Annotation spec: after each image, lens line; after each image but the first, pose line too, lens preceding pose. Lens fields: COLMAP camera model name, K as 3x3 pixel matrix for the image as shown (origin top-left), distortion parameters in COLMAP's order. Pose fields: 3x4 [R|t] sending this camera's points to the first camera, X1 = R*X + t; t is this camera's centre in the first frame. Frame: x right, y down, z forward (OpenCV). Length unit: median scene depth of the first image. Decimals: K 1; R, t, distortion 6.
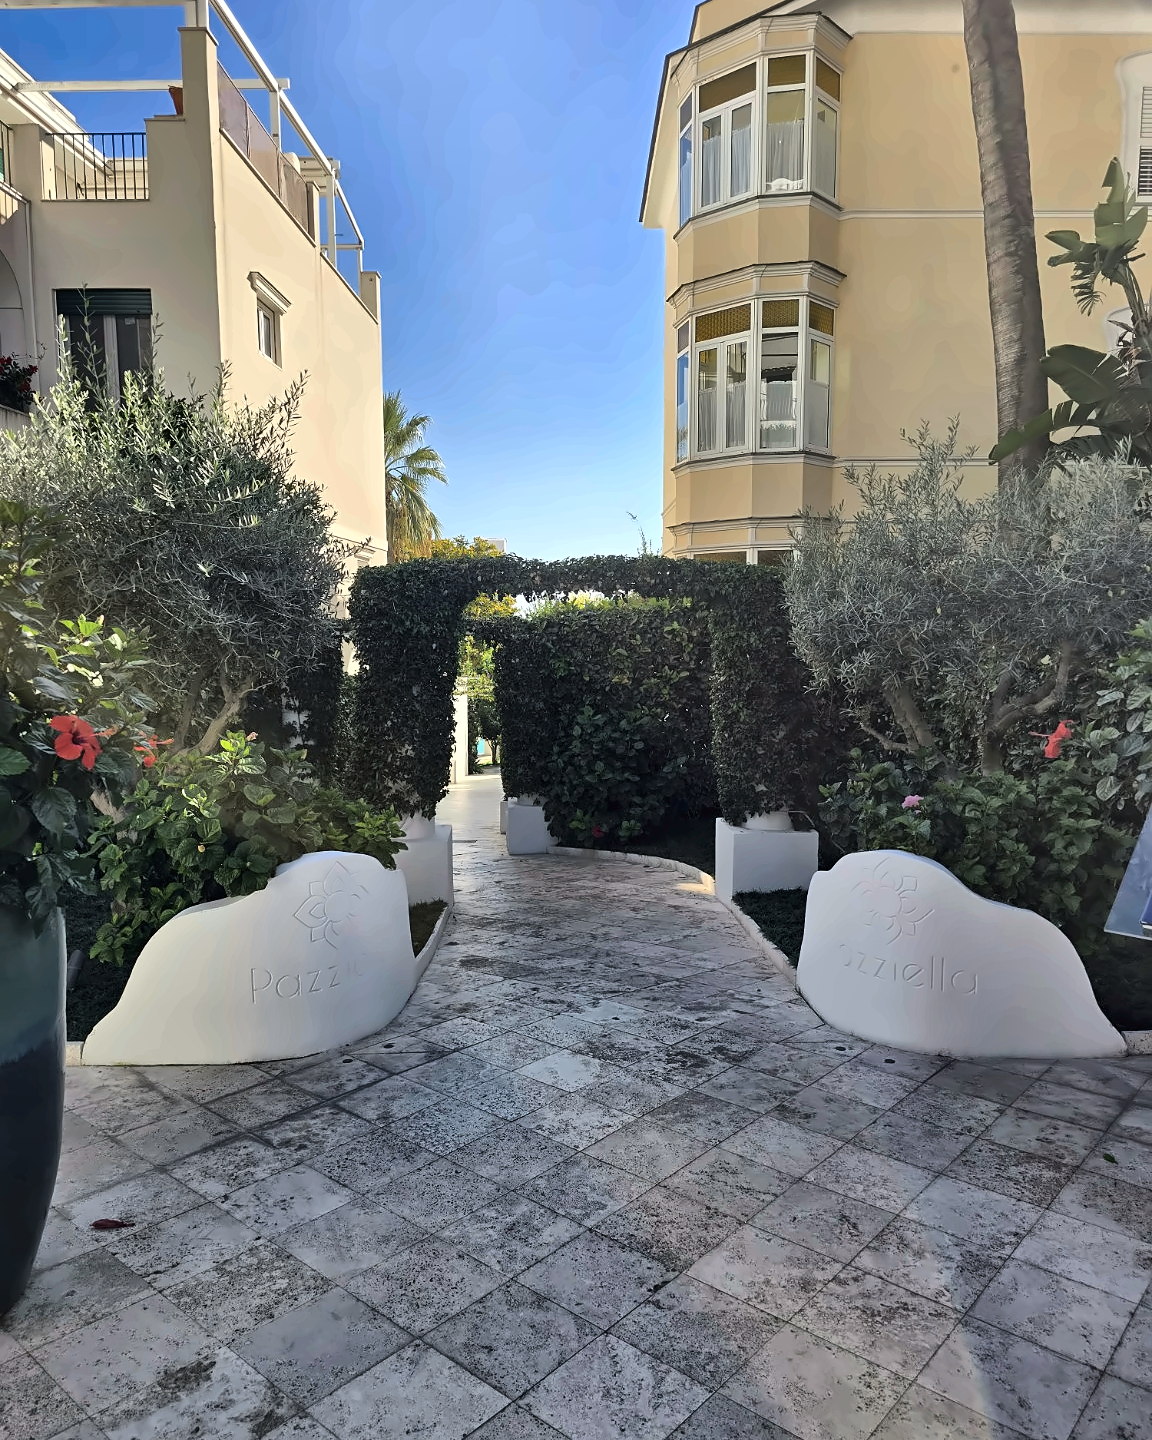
lens RADIAL K [[1020.3, 0, 567.0], [0, 1020.3, 723.9], [0, 0, 1]] dist [0.030949, -0.034928]
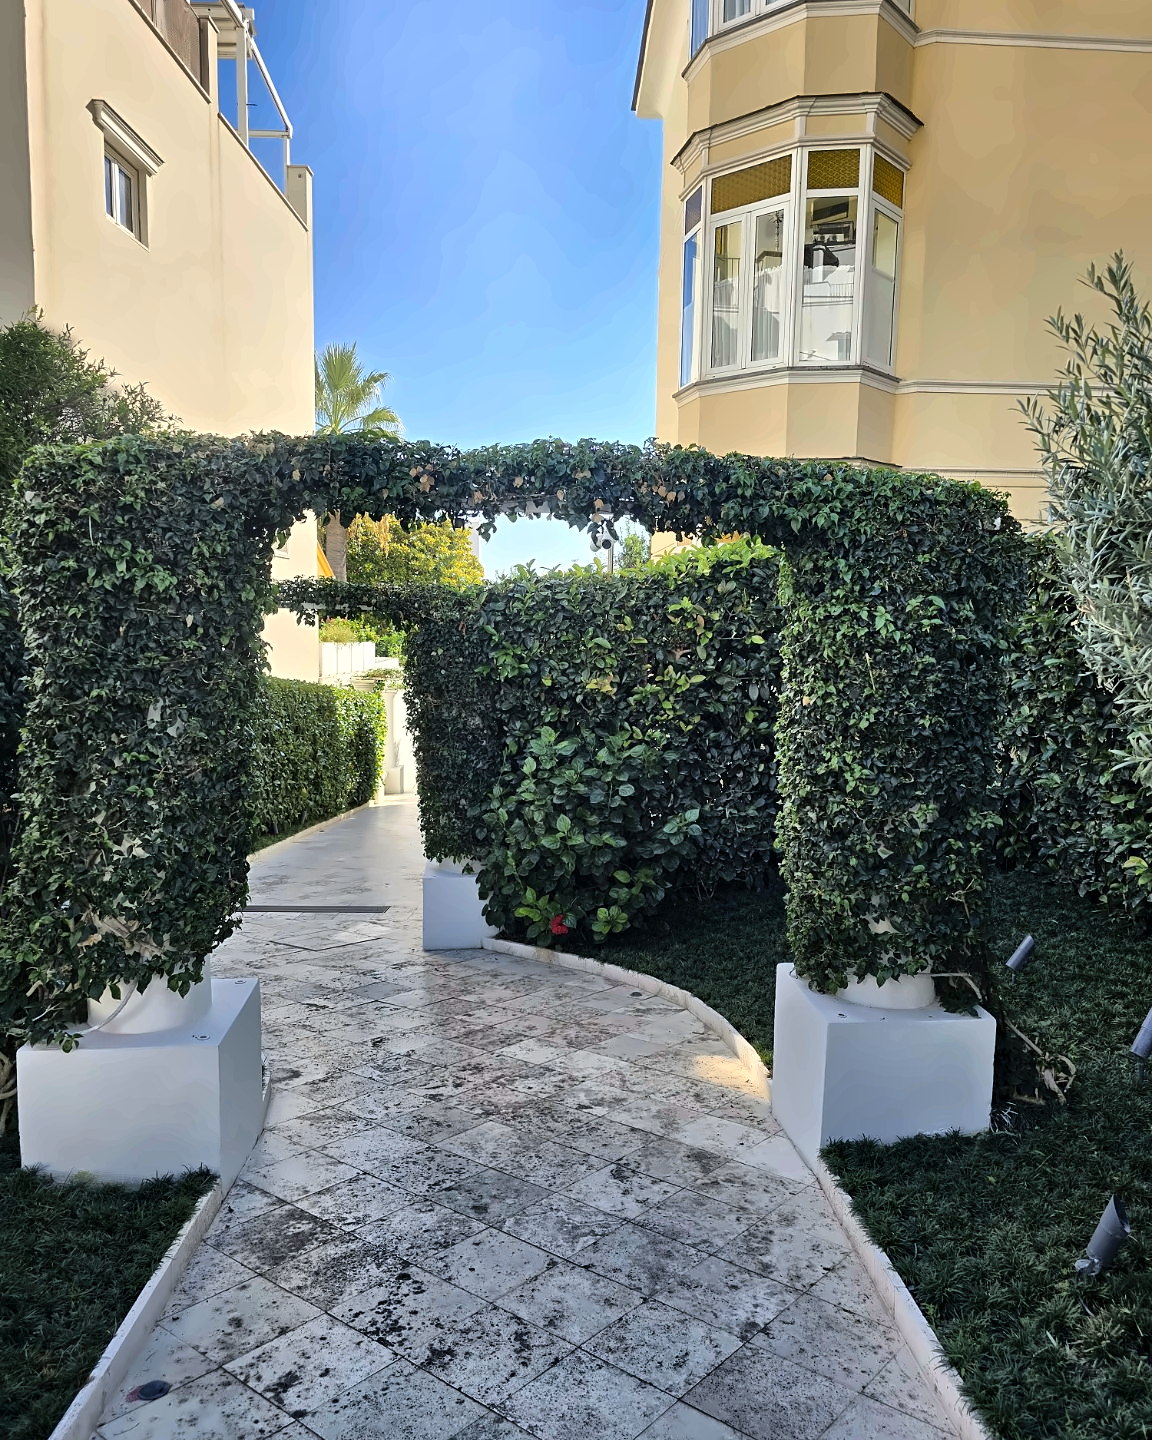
lens RADIAL K [[1020.3, 0, 591.7], [0, 1020.3, 721.1], [0, 0, 1]] dist [0.030949, -0.034928]
pose [[0.998739, 0.017904, 0.046900, 0.018416], [-0.018259, 0.999808, 0.007162, -0.025898], [-0.046763, -0.008009, 0.998874, 0.366021]]
